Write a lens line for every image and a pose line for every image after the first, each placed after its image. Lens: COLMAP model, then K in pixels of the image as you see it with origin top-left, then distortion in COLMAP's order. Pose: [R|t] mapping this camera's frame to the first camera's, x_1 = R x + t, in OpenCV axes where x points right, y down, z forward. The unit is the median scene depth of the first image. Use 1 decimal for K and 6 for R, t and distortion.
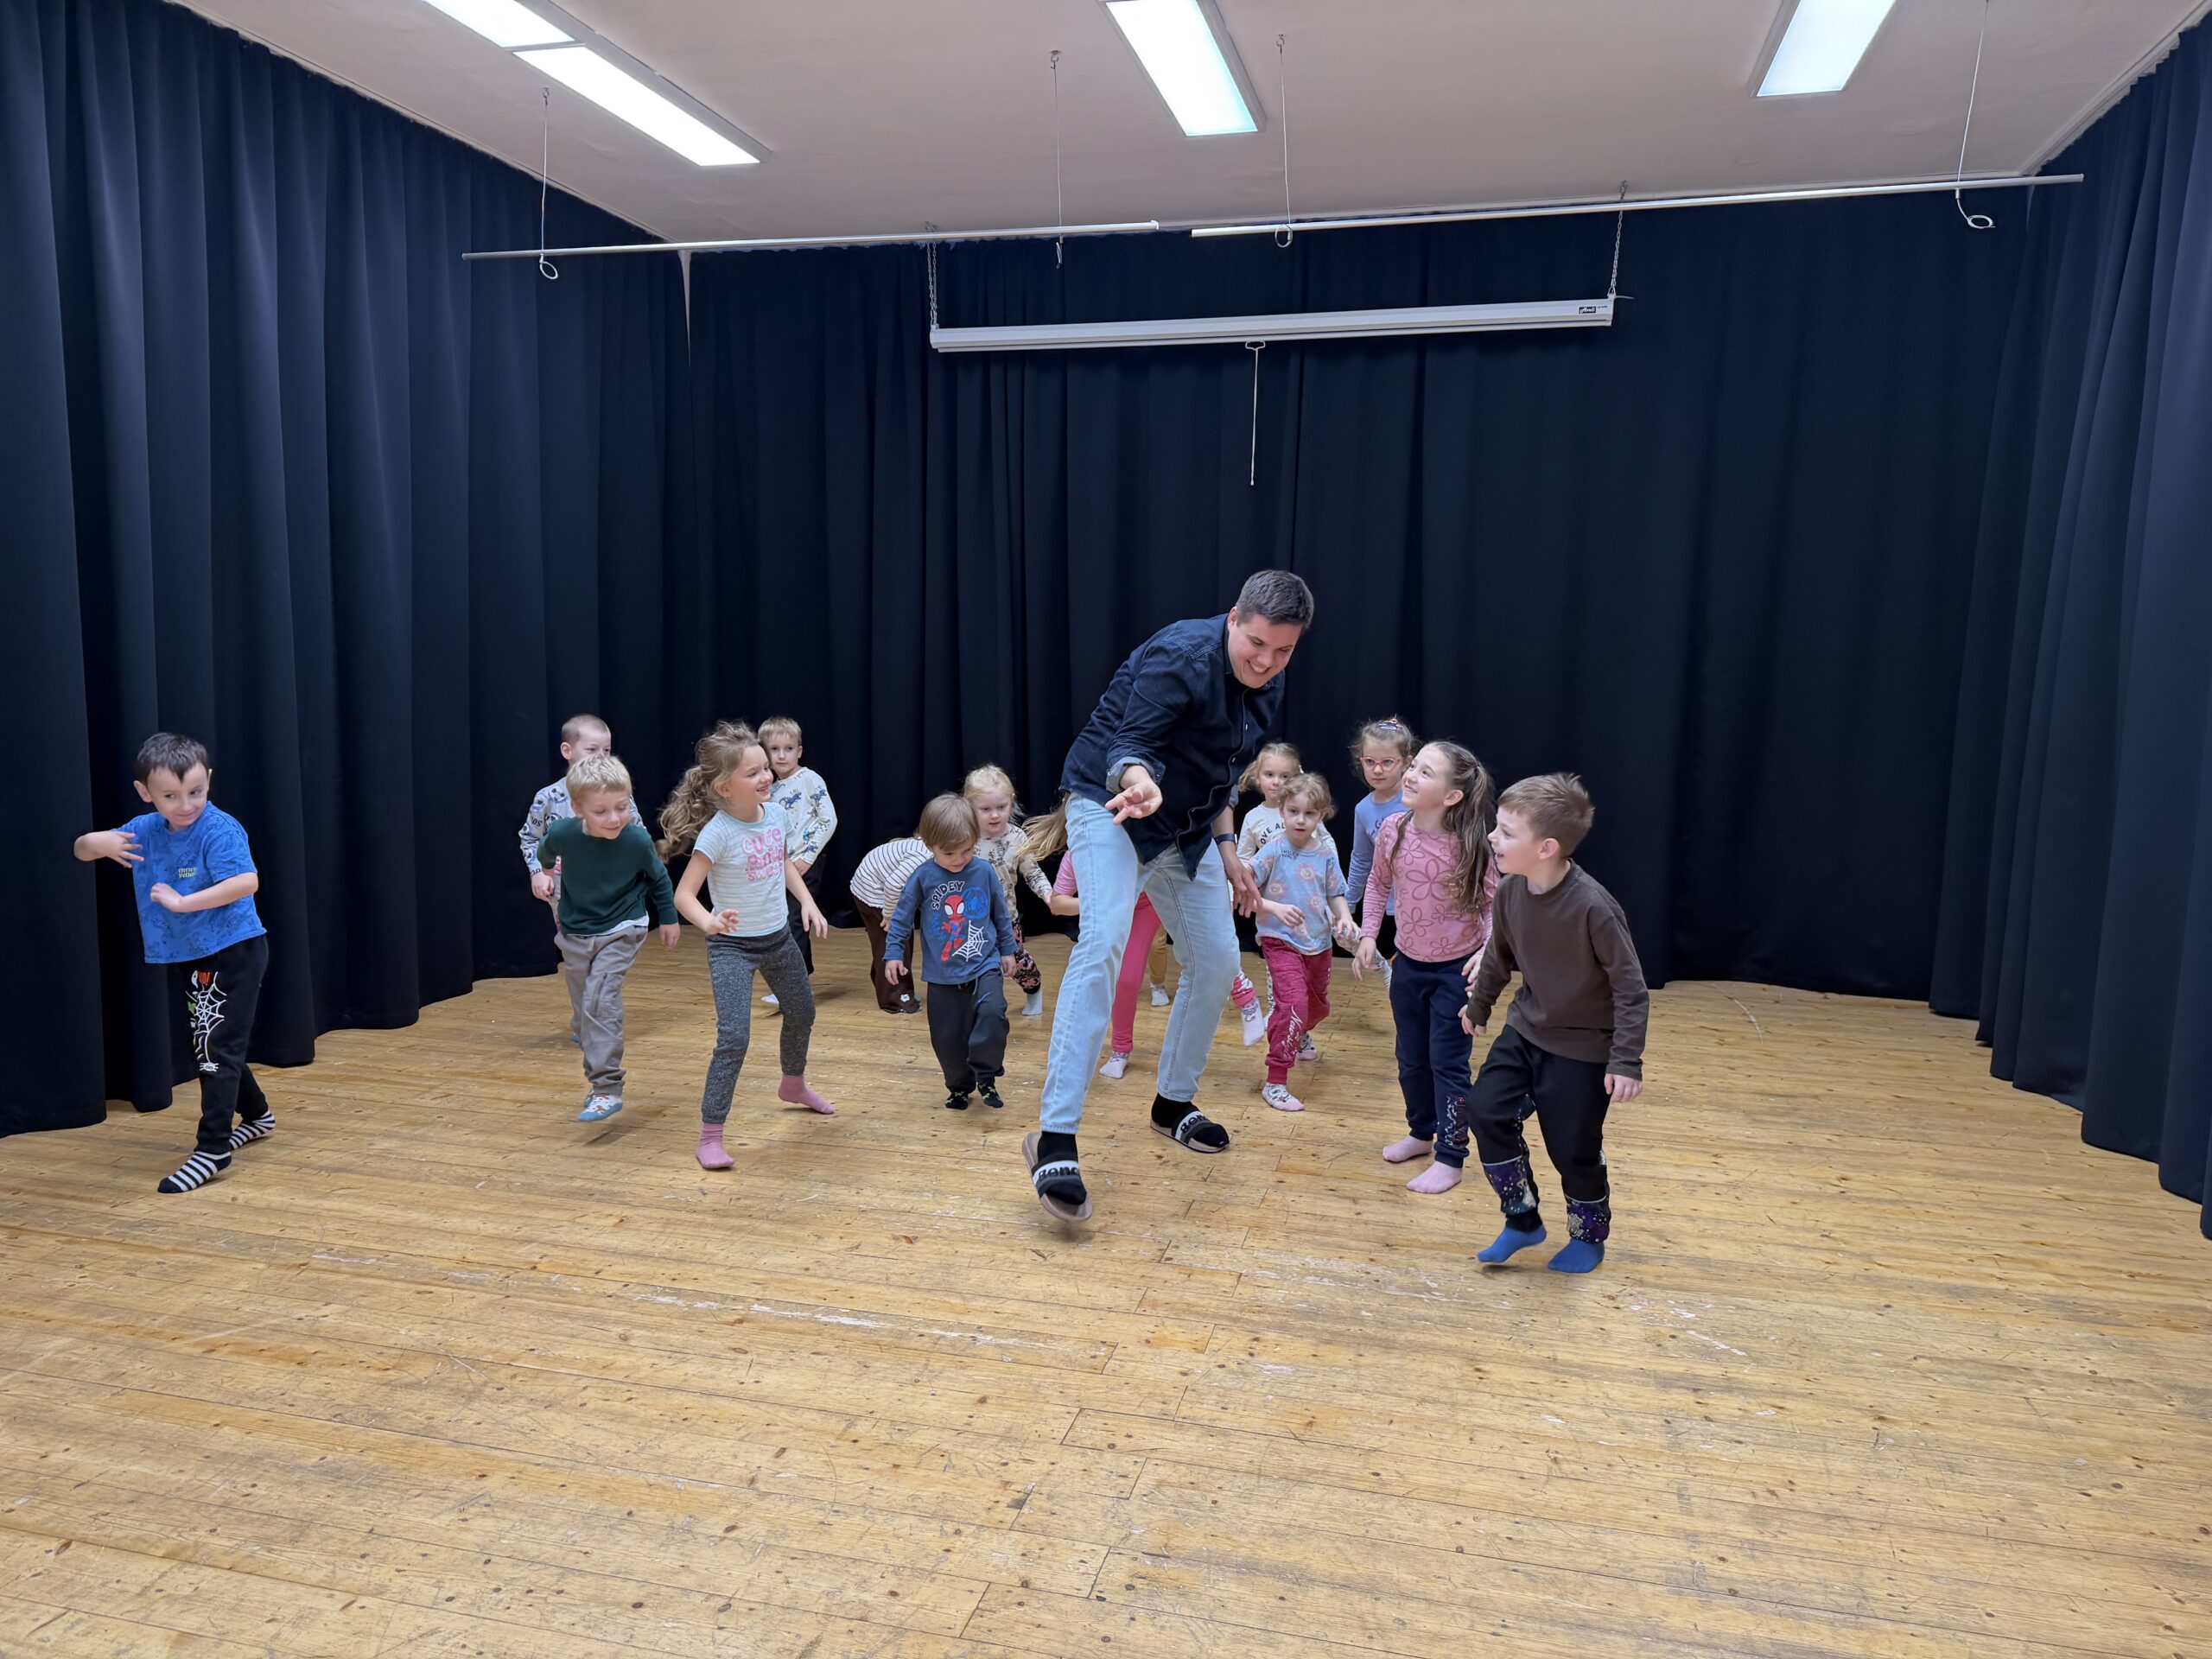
lens RADIAL K [[1527.5, 0, 1129.0], [0, 1527.5, 822.3], [0, 0, 1]] dist [0.014403, -0.035945]
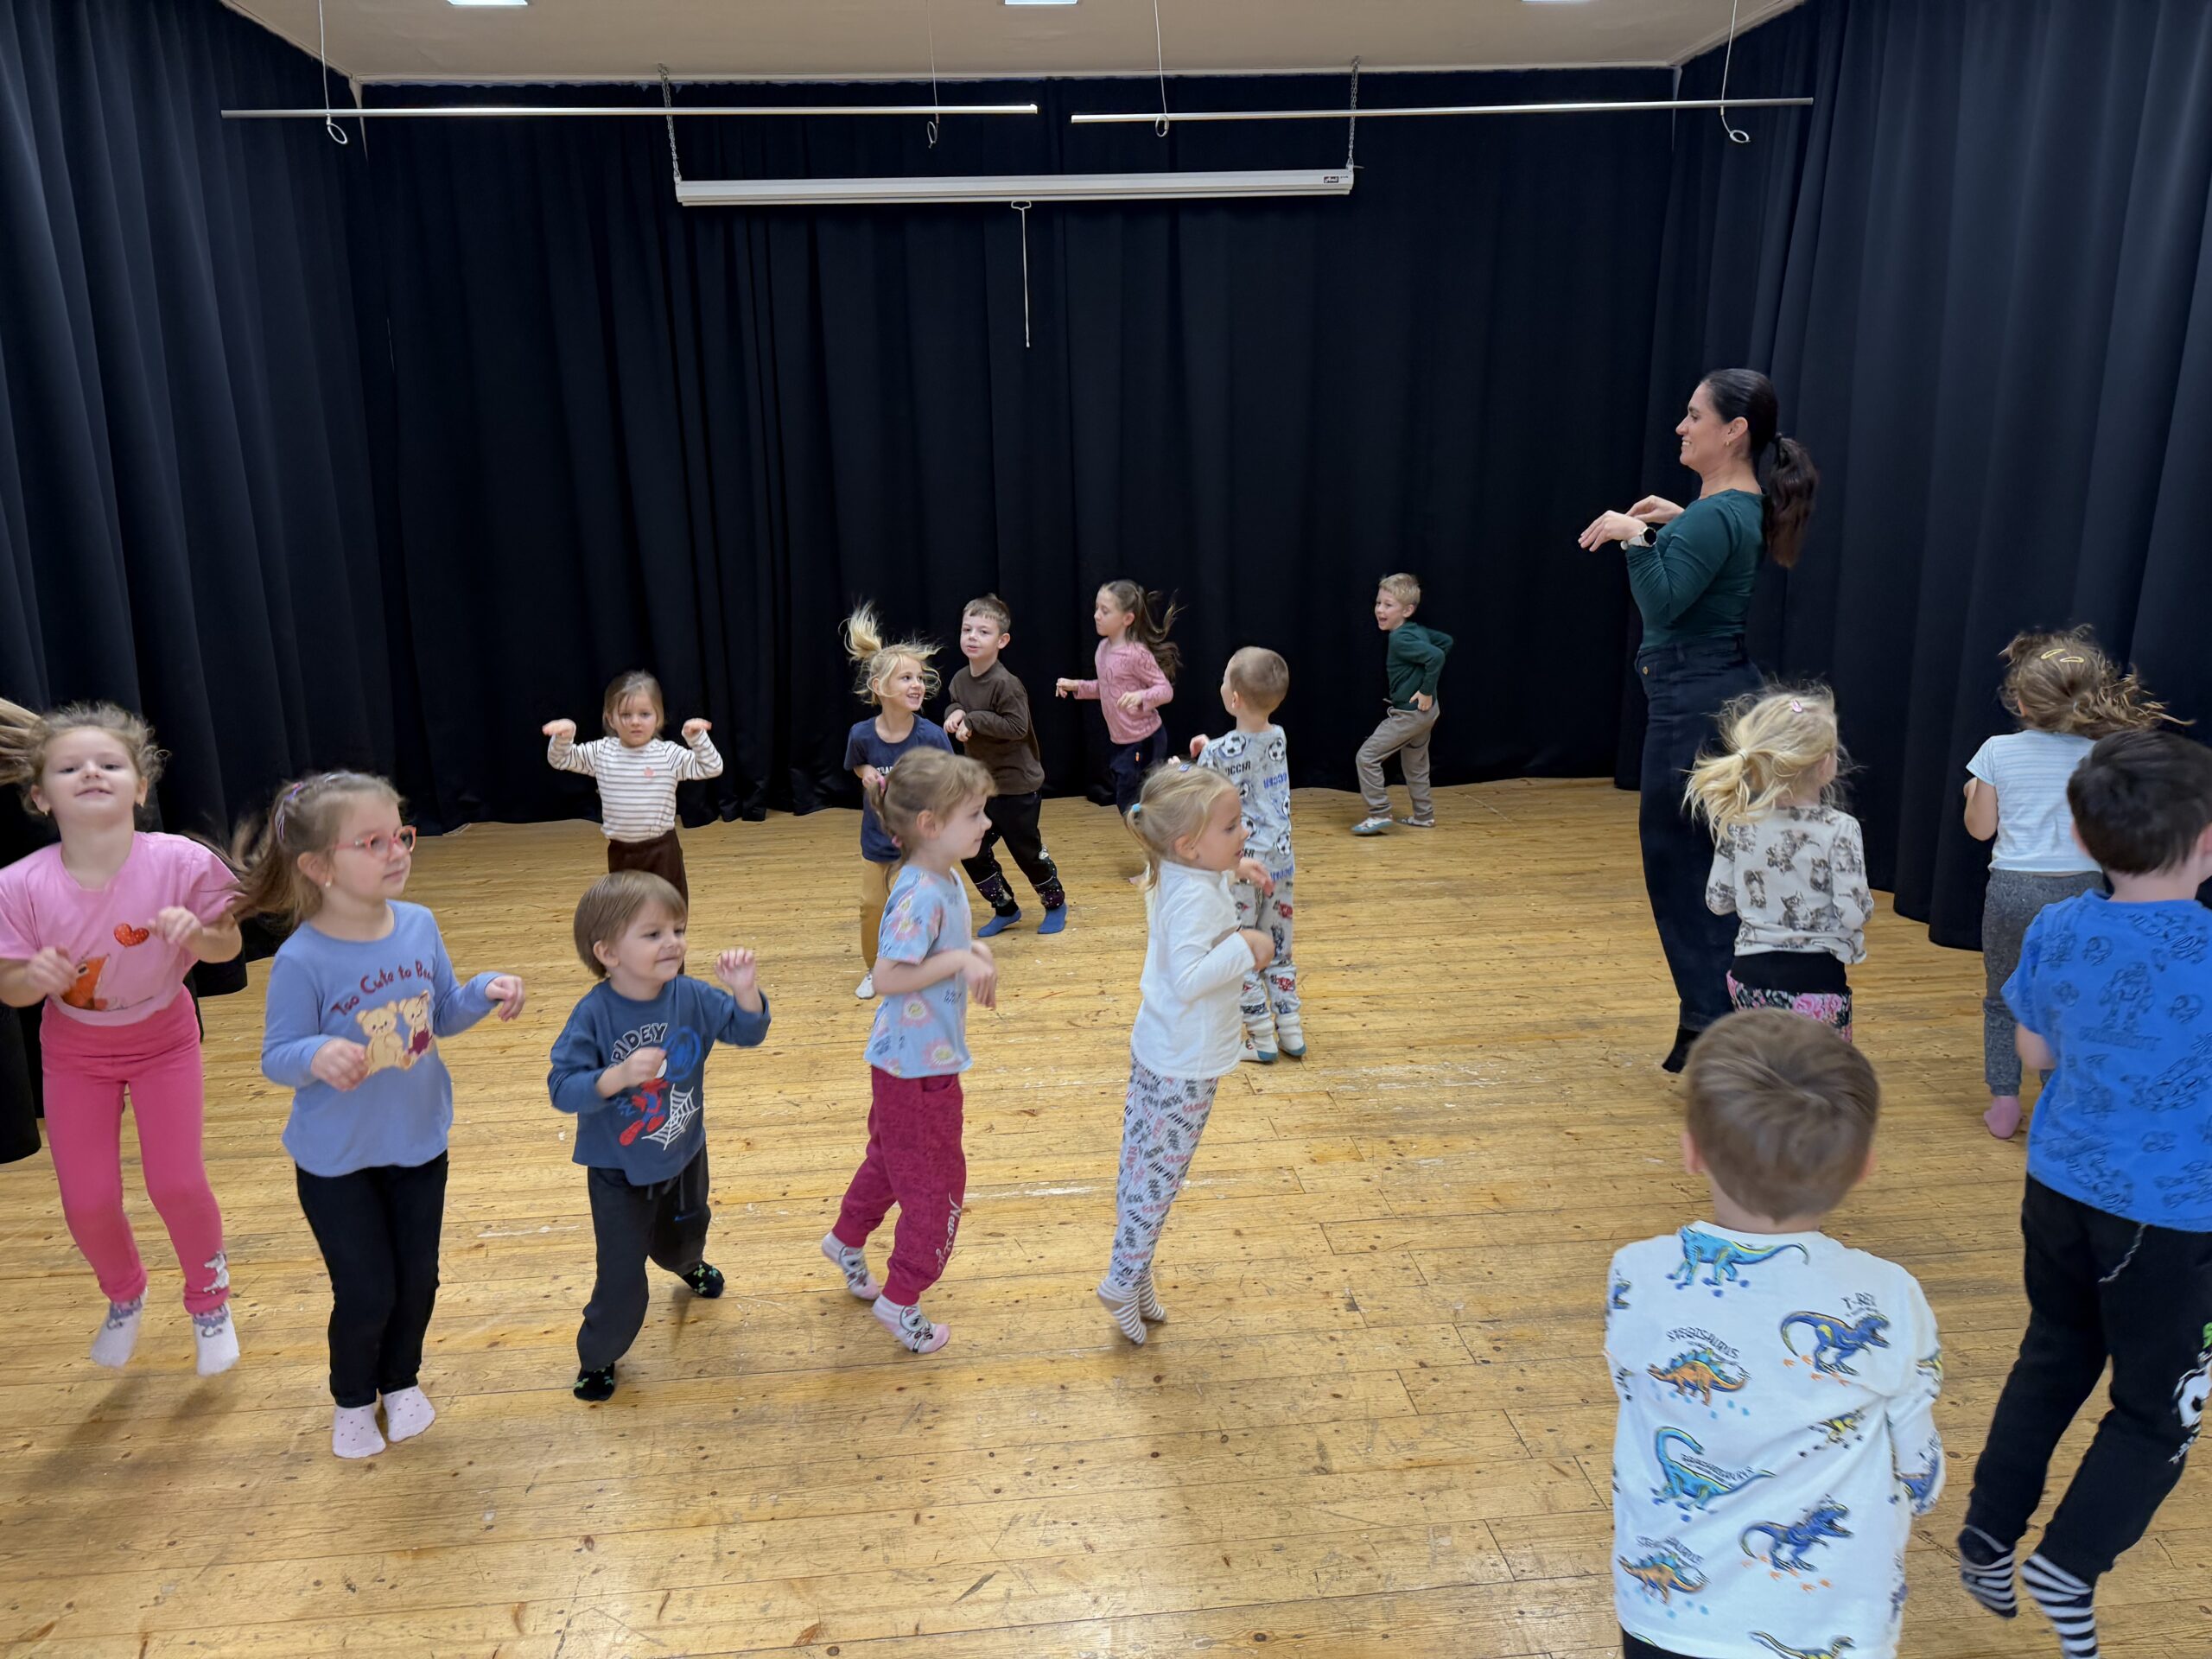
lens RADIAL K [[1527.5, 0, 1093.0], [0, 1527.5, 820.4], [0, 0, 1]] dist [0.014403, -0.035945]
pose [[0.944730, -0.115896, 0.306681, -0.441627], [0.076858, 0.987657, 0.136476, -0.085394], [-0.318713, -0.105362, 0.941977, -0.023509]]
